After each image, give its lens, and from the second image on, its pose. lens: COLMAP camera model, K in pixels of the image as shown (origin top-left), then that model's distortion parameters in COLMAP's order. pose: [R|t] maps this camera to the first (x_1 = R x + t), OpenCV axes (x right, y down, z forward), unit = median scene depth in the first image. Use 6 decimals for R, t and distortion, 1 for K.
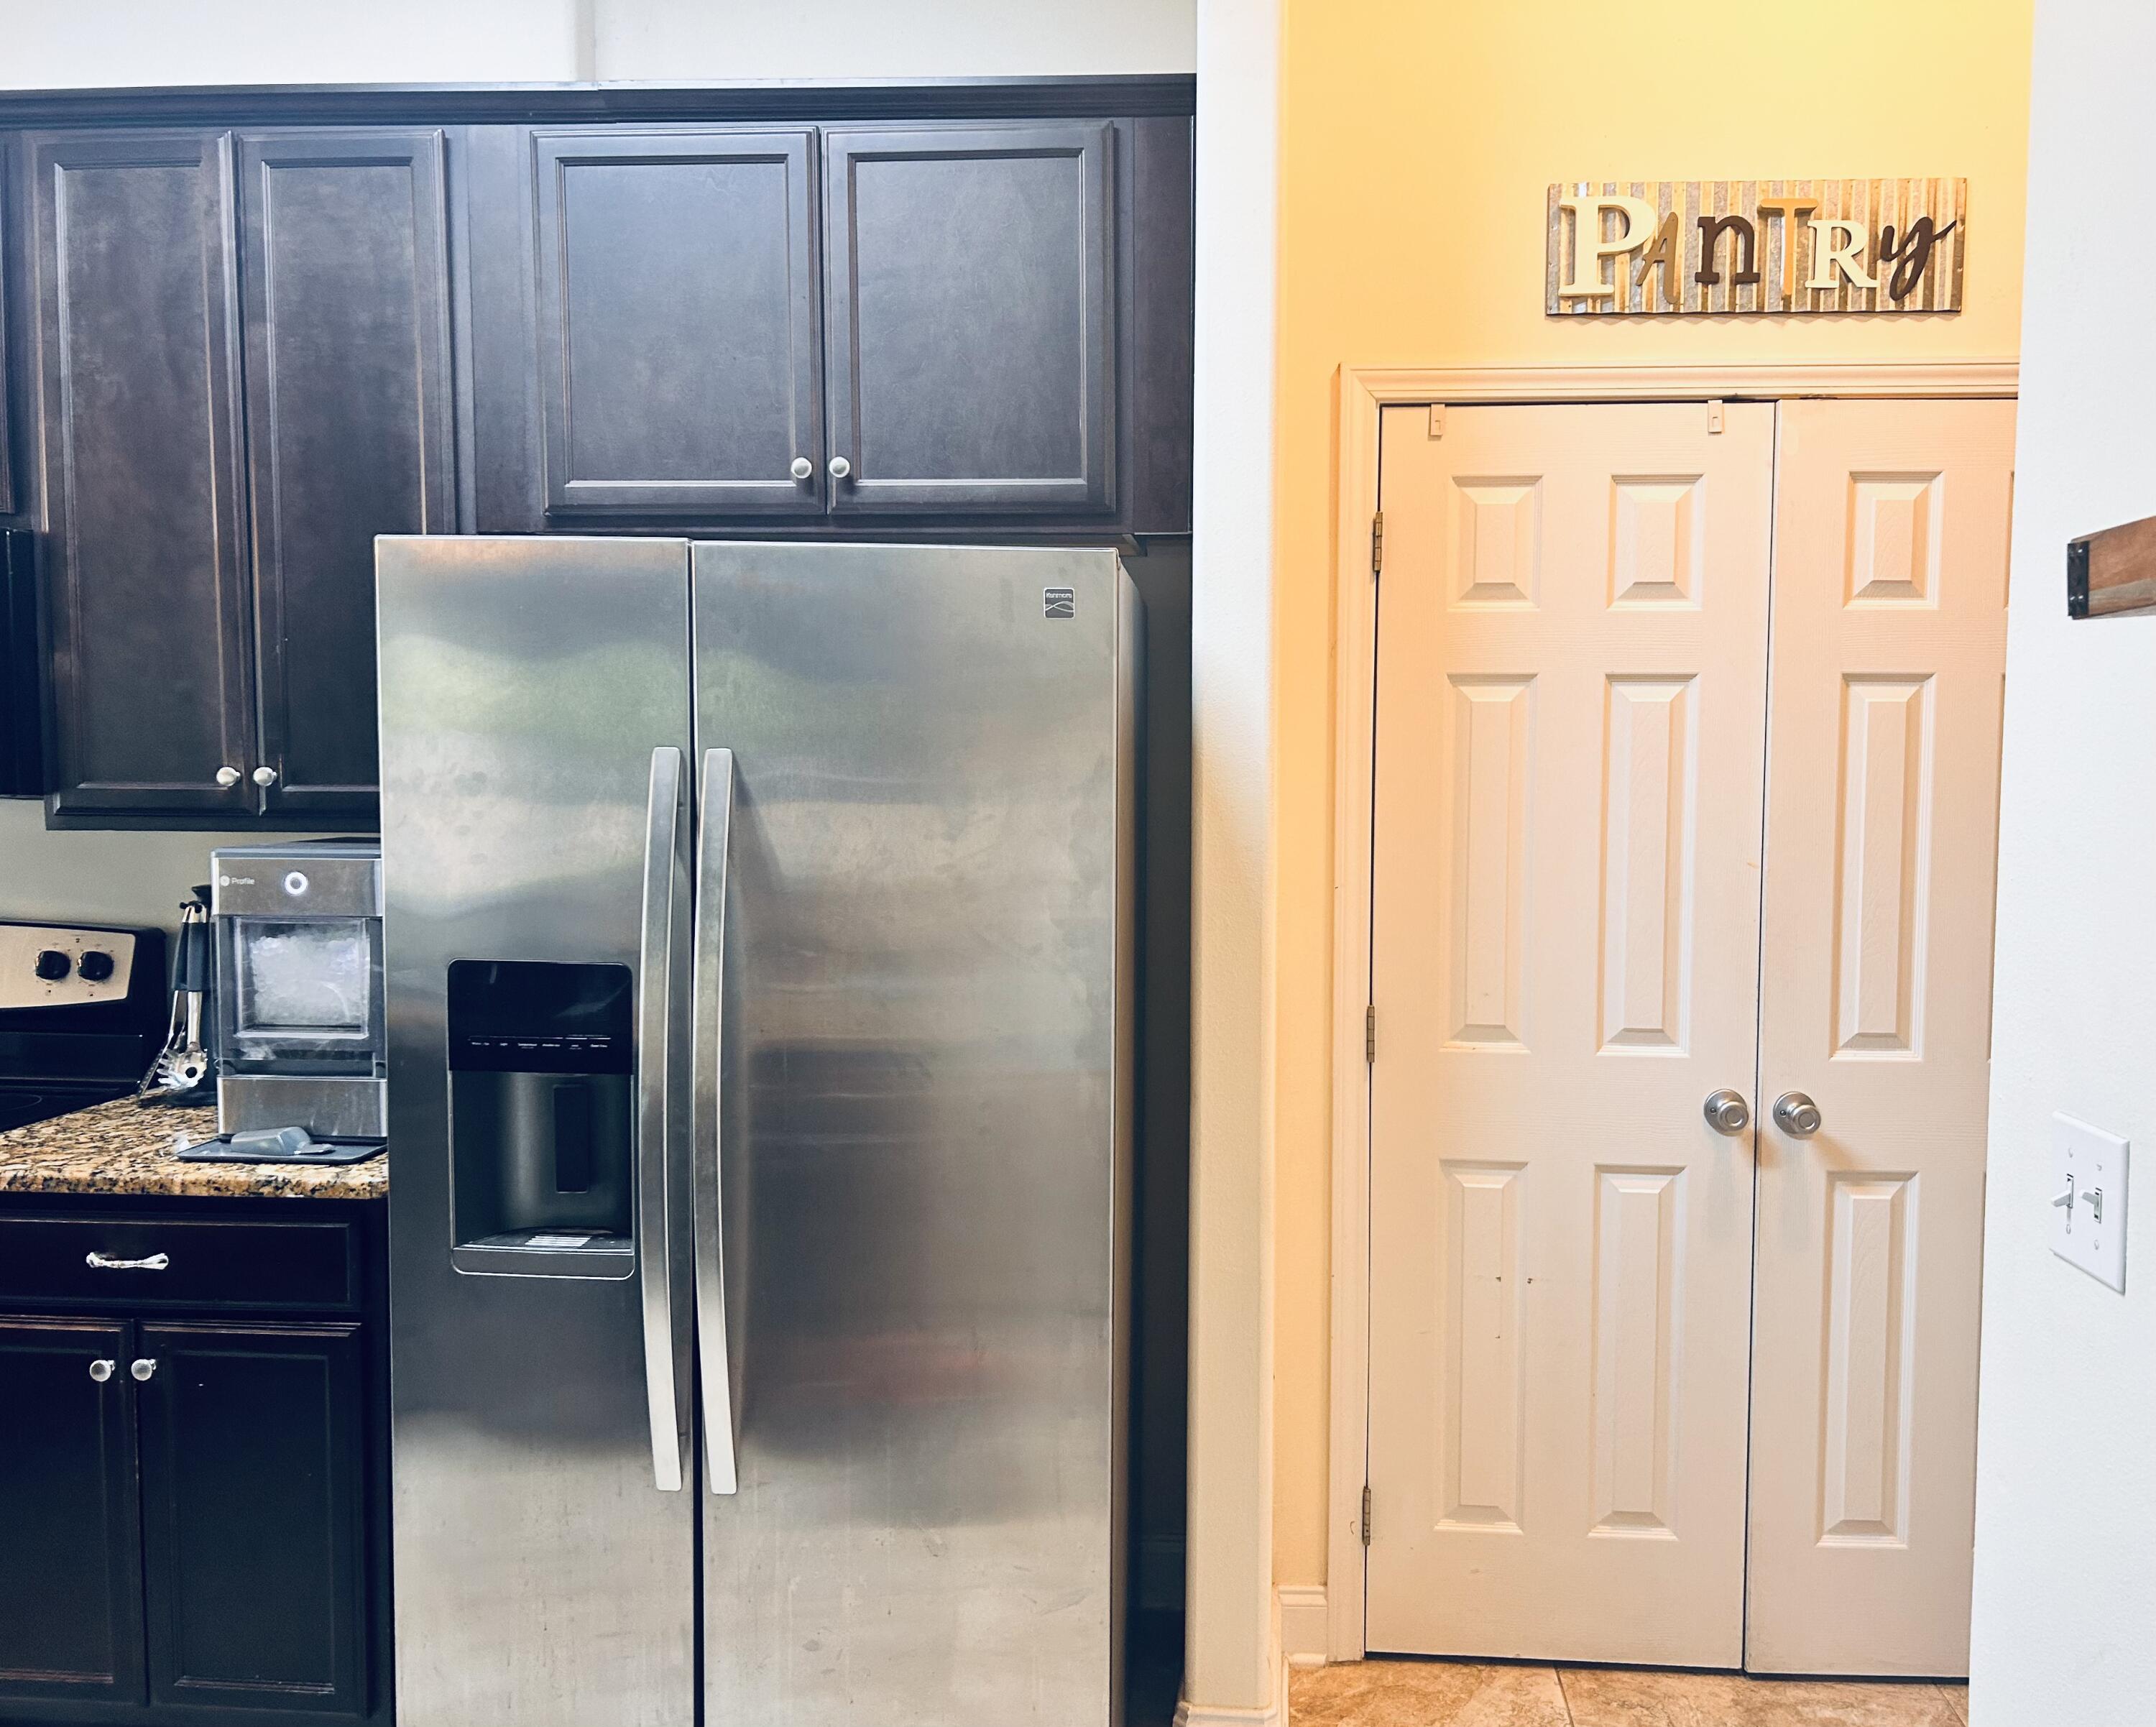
lens RADIAL K [[1960.8, 0, 1078.5], [0, 1960.8, 909.6], [0, 0, 1]] dist [0.003809, -0.000686]
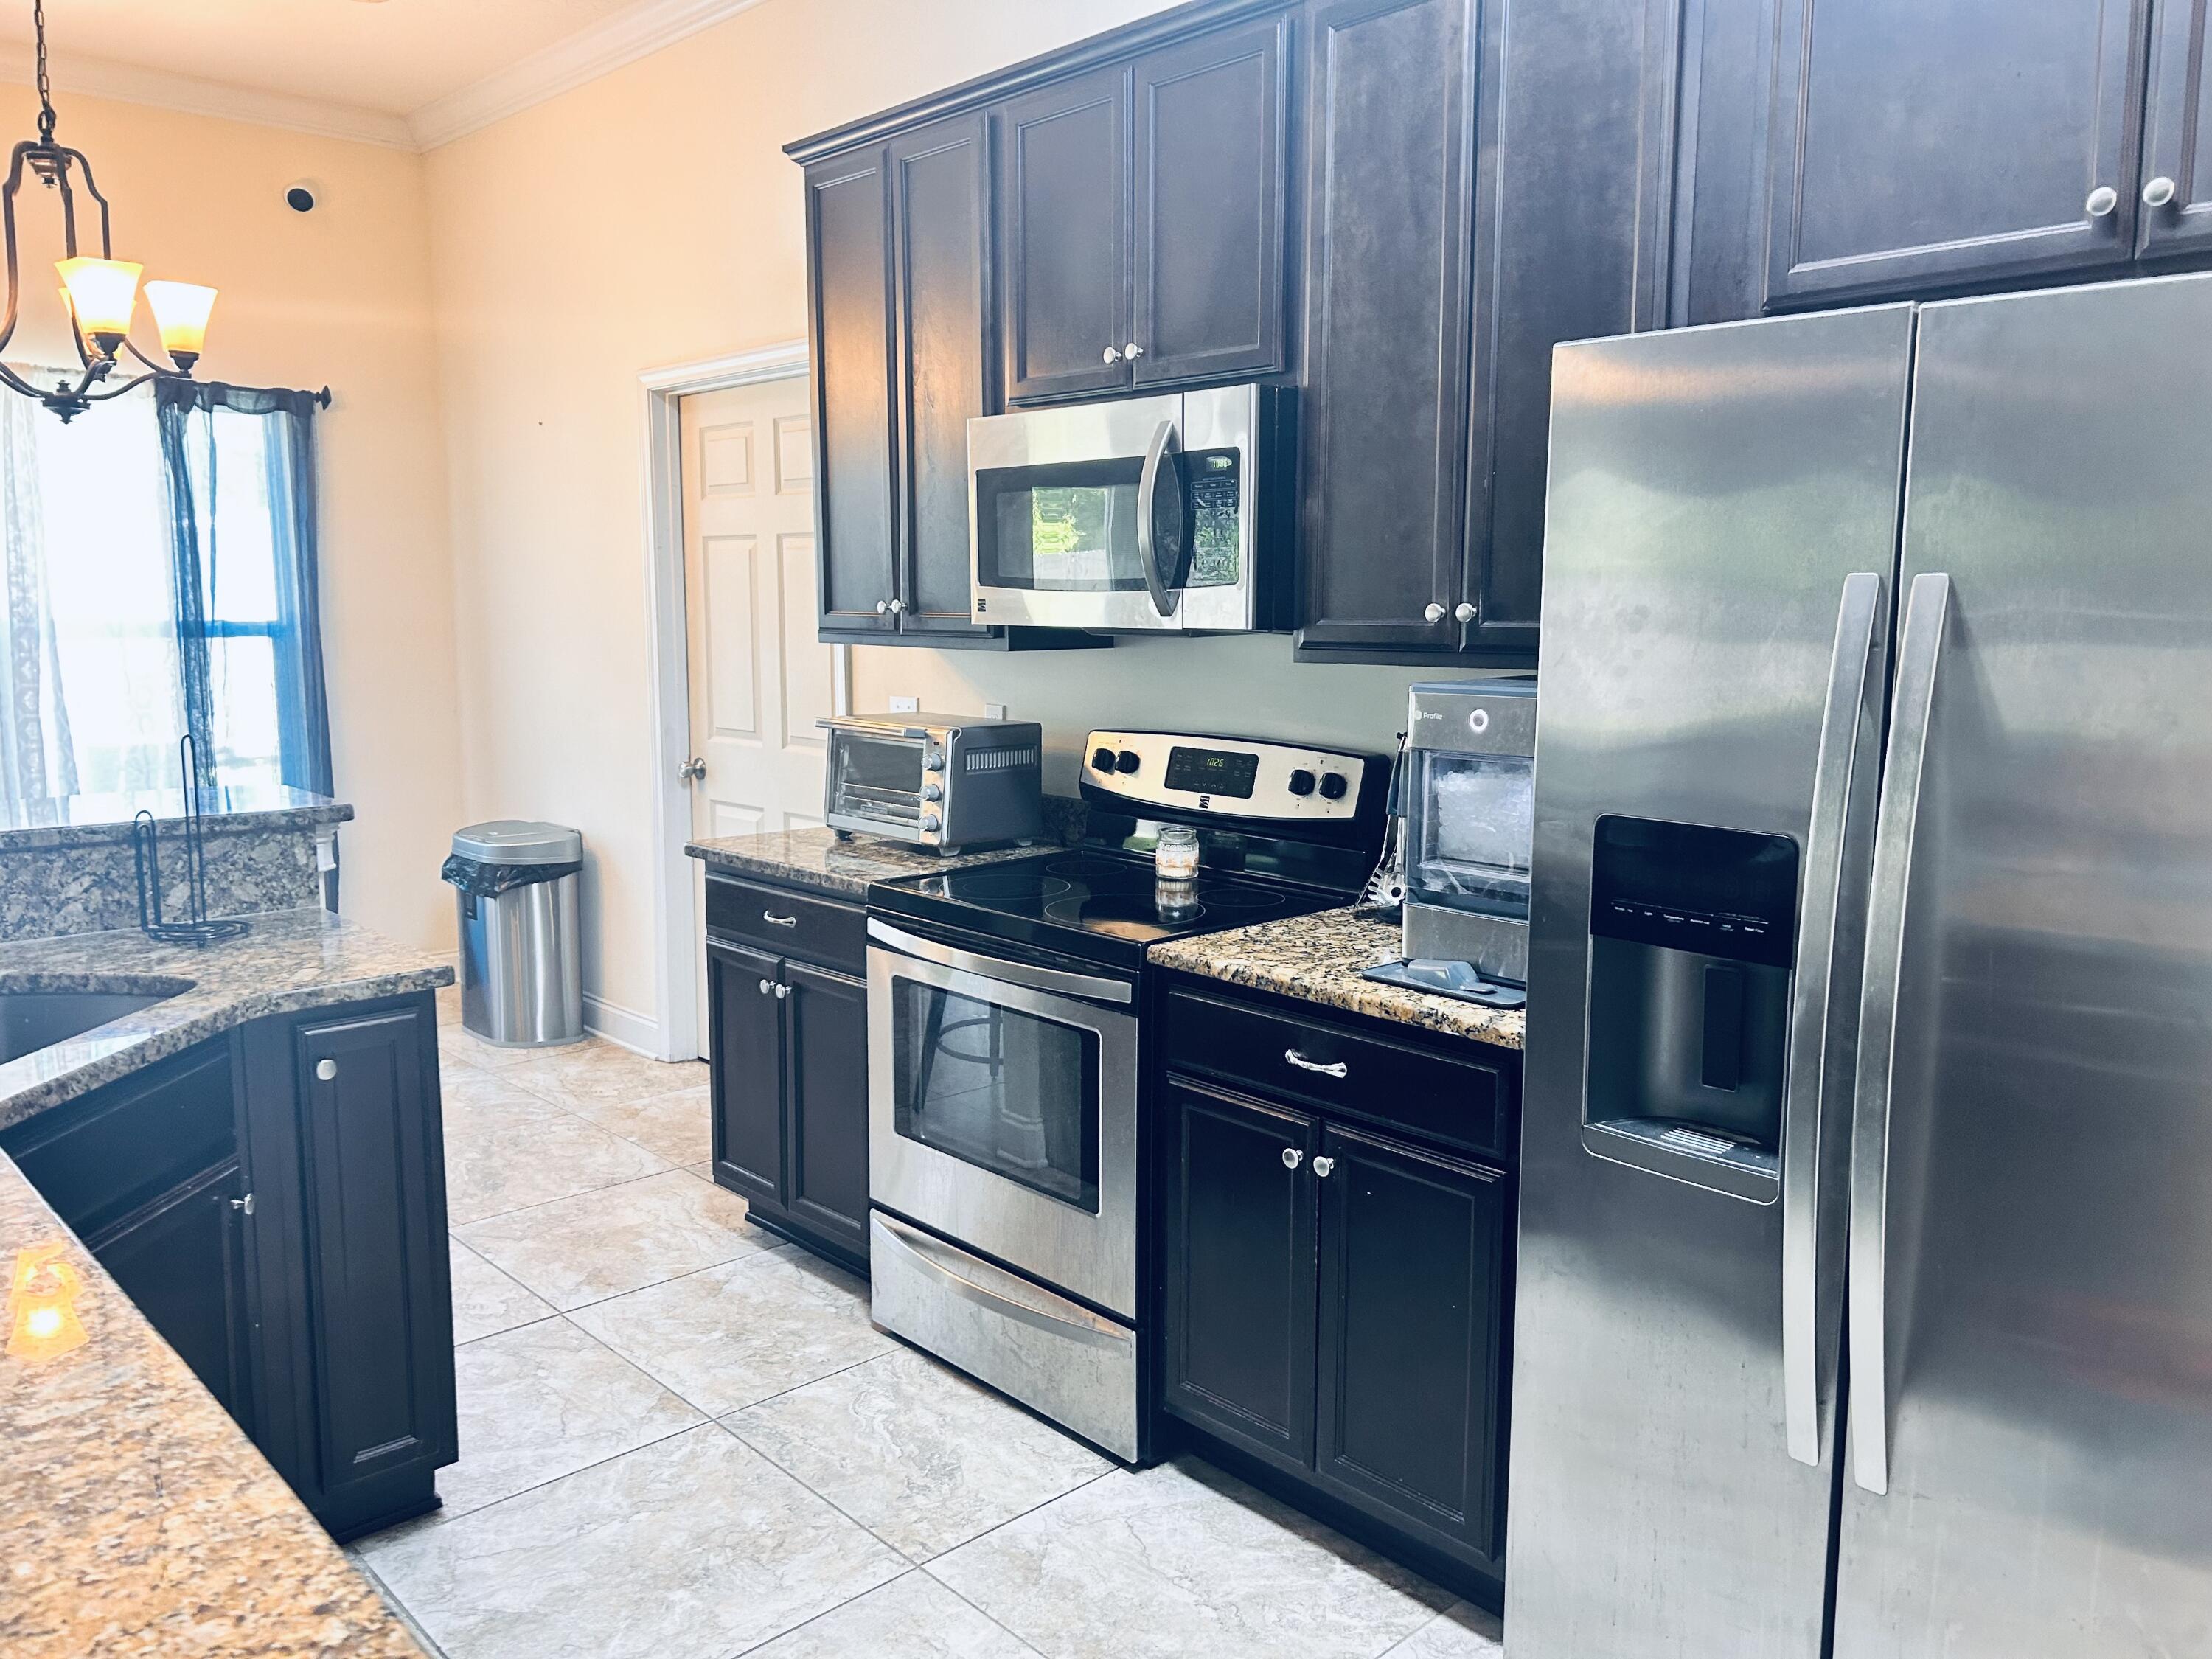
lens RADIAL K [[1688.7, 0, 1106.0], [0, 1688.7, 829.5], [0, 0, 1]] dist [0.059038, -0.058566]
pose [[0.778071, 0.084810, -0.622425, -0.006928], [-0.050805, 0.996094, 0.072217, -0.010490], [0.626118, -0.024568, 0.779341, 0.210457]]
